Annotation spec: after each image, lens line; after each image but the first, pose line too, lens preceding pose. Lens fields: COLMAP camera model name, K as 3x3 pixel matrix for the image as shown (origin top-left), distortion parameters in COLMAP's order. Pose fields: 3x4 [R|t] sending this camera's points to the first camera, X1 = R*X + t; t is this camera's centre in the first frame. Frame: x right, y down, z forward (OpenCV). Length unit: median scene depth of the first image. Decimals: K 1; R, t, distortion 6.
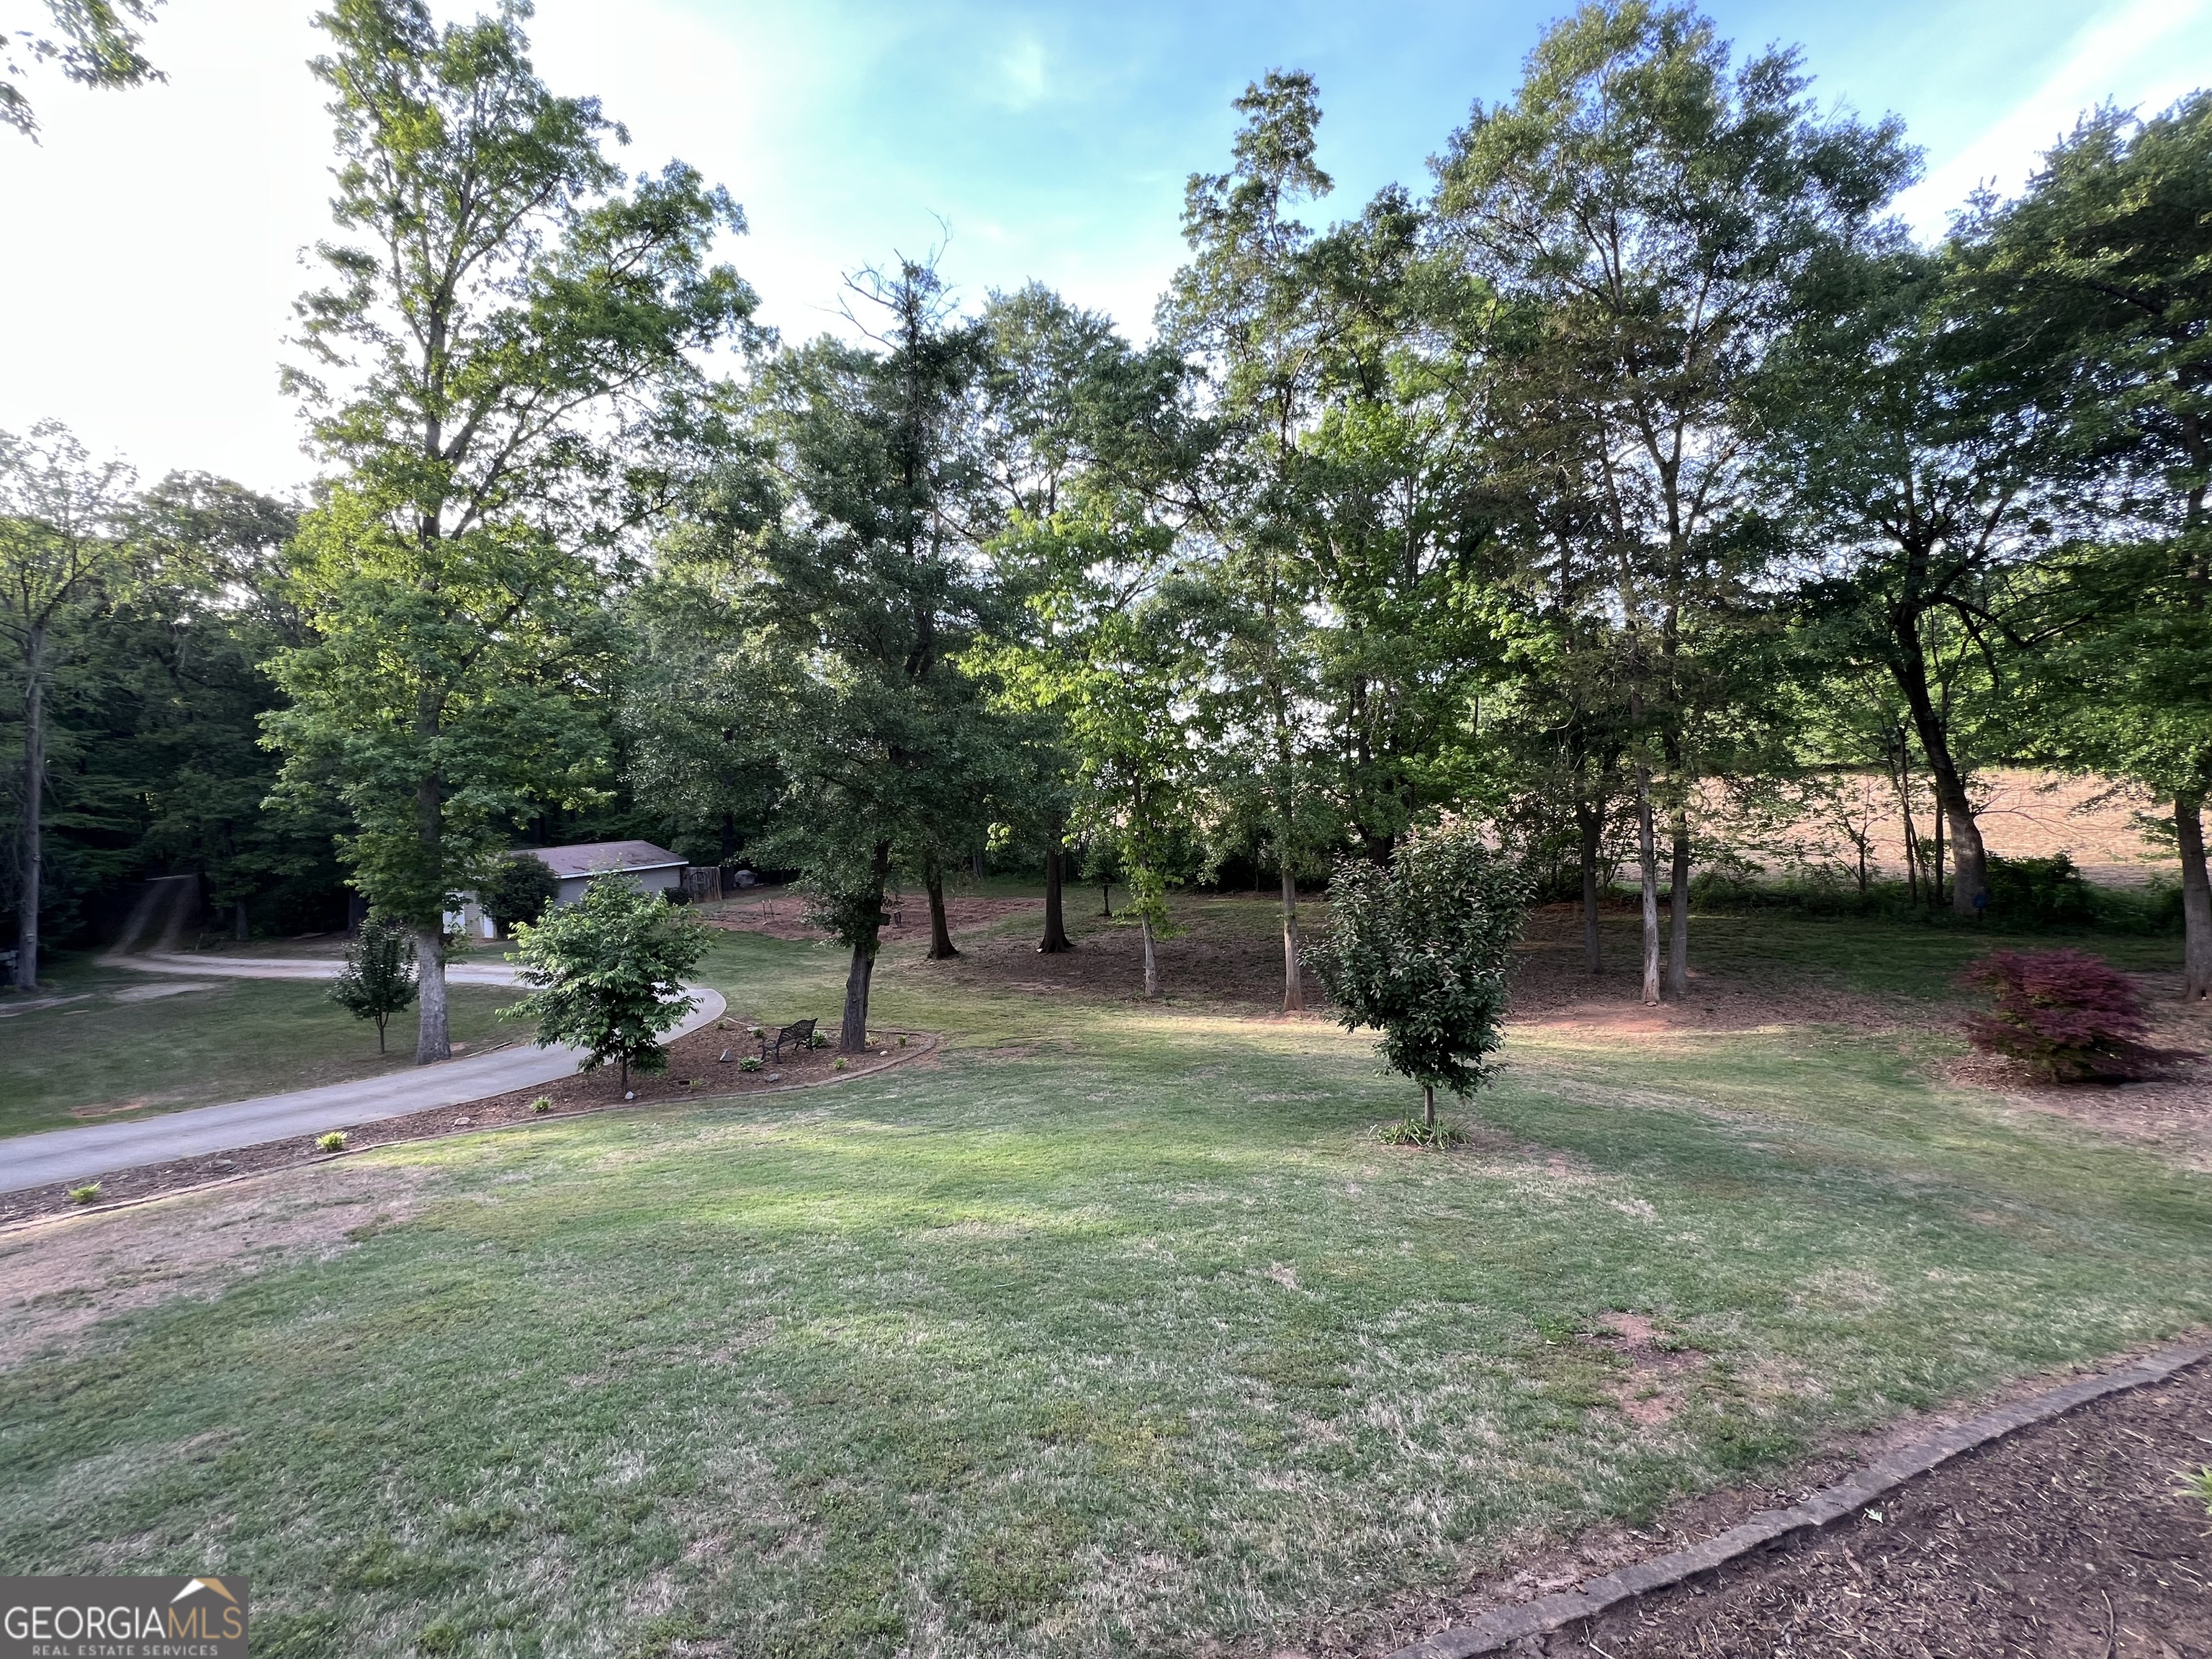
lens RADIAL K [[888.3, 0, 1104.3], [0, 888.3, 829.8], [0, 0, 1]] dist [-0.001556, 0.001190]
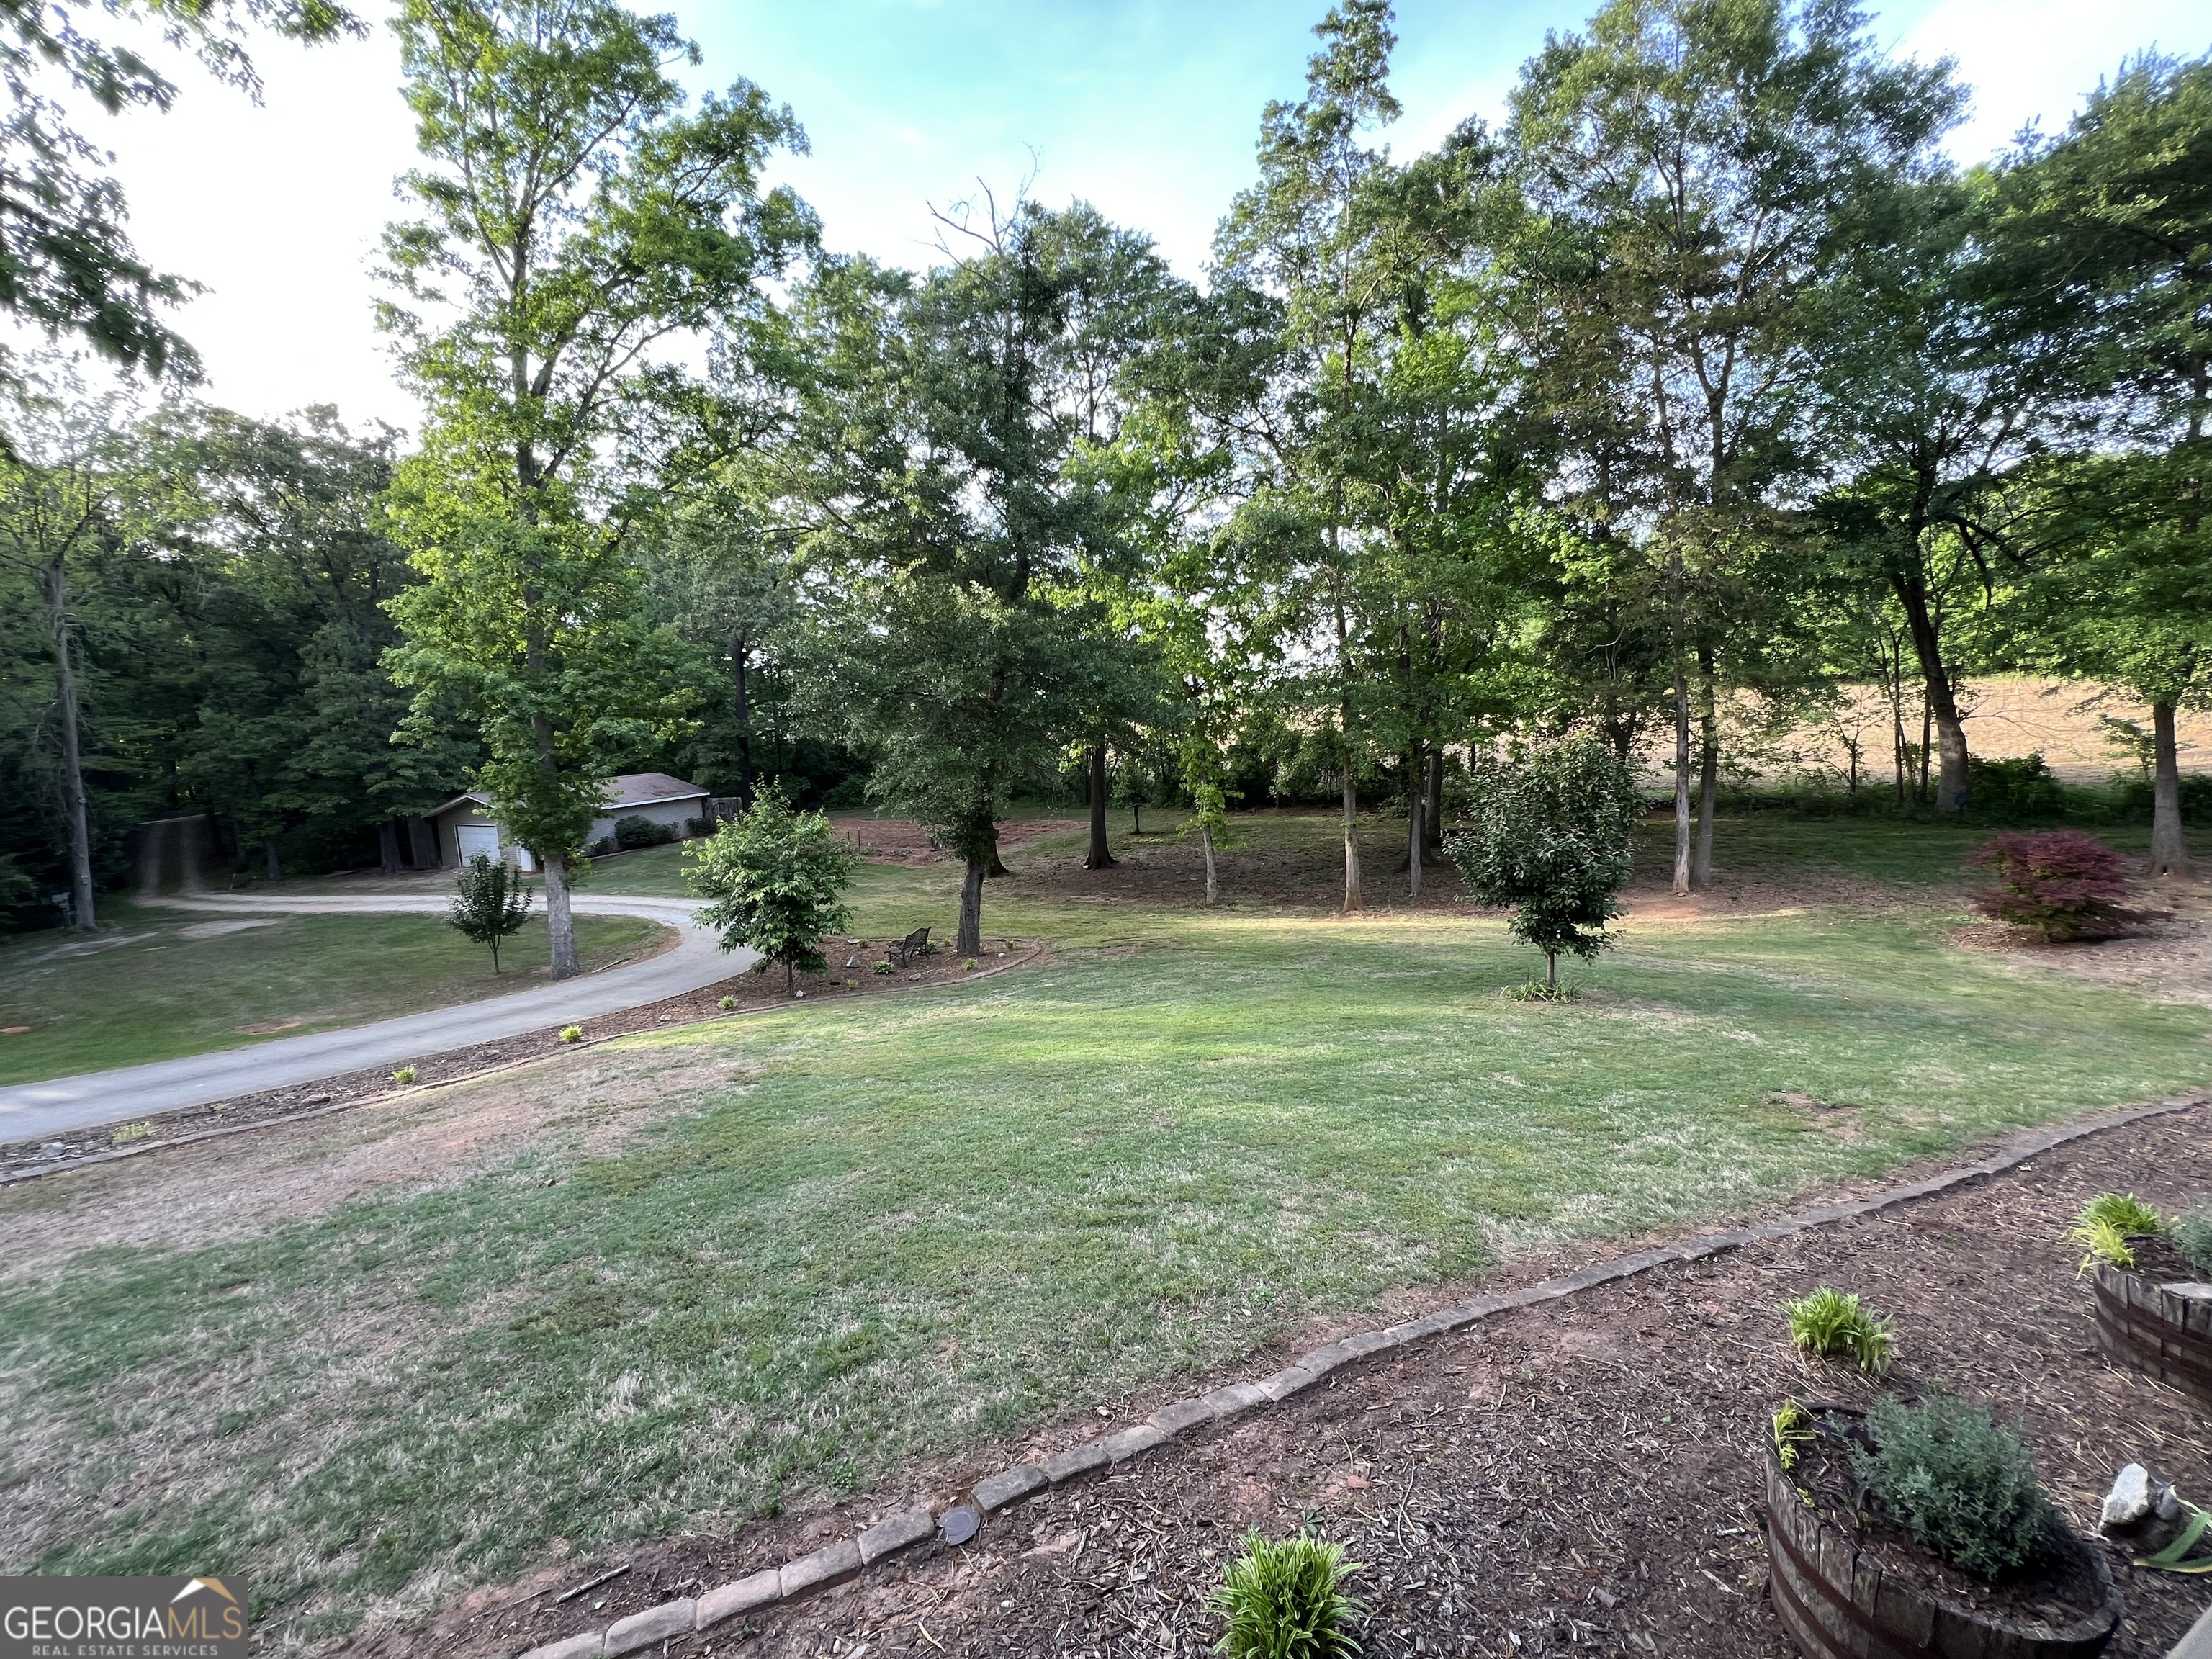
lens RADIAL K [[888.3, 0, 1106.6], [0, 888.3, 828.2], [0, 0, 1]] dist [-0.001556, 0.001190]
pose [[0.999196, -0.022838, 0.032940, -0.141749], [0.020082, 0.996456, 0.081687, 0.007897], [-0.034689, -0.080959, 0.996114, -0.078603]]
